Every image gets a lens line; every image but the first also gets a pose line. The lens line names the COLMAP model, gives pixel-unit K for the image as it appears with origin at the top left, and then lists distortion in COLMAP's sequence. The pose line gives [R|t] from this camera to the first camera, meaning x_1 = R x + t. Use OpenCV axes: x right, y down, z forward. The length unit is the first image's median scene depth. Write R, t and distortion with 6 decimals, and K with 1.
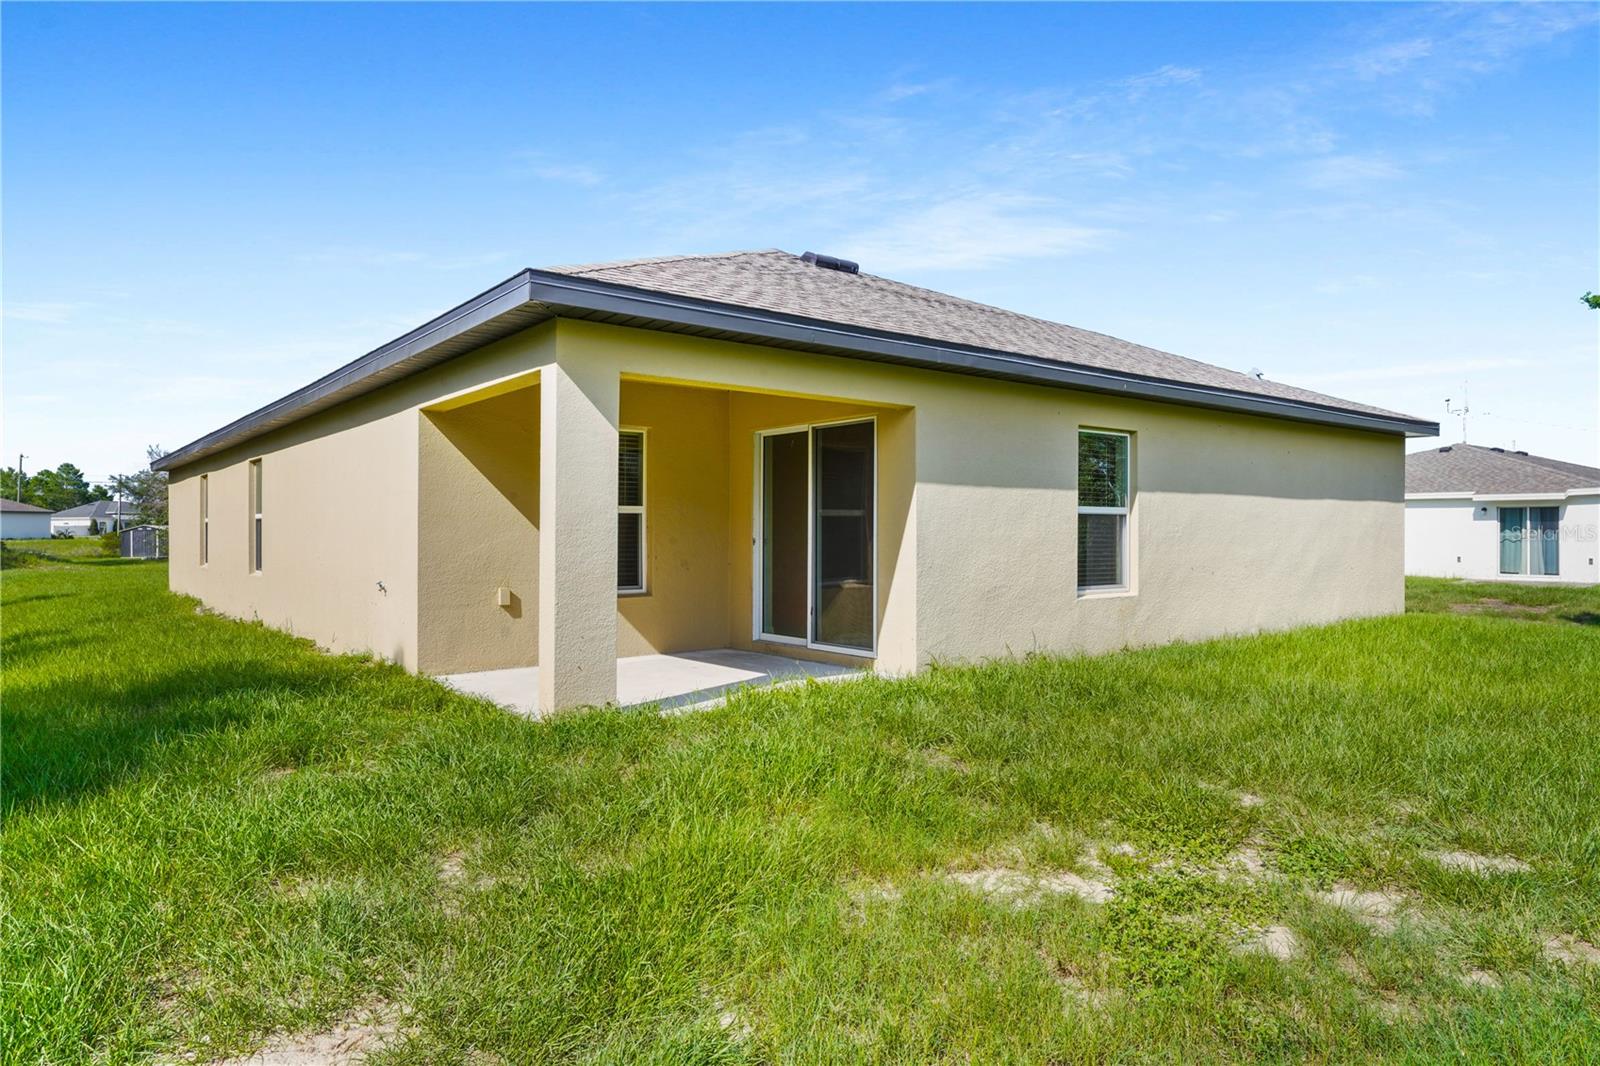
lens RADIAL K [[1006.8, 0, 800.0], [0, 1006.8, 533.0], [0, 0, 1]] dist [-0.003793, -0.000205]
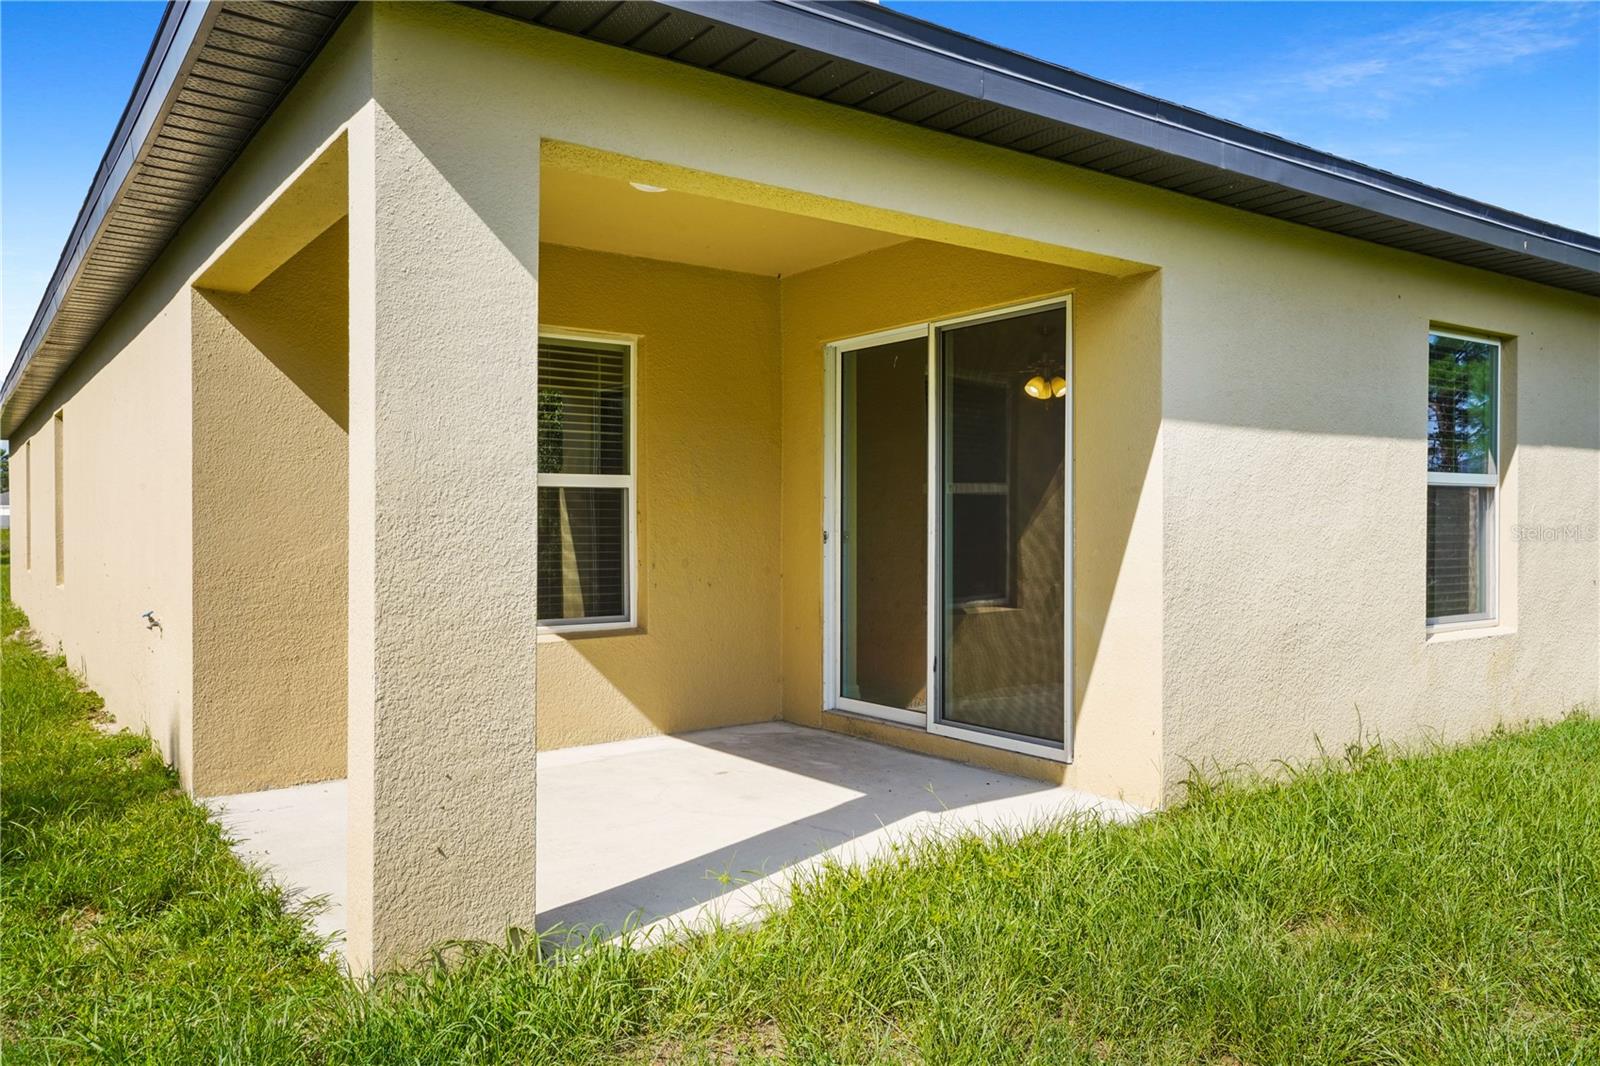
lens RADIAL K [[1185.1, 0, 800.0], [0, 1185.1, 533.0], [0, 0, 1]] dist [0.006566, 0.001826]
pose [[0.999184, -0.002257, -0.040317, -0.035068], [0.002657, 0.999948, 0.009859, -0.000425], [0.040292, -0.009958, 0.999138, 0.348480]]
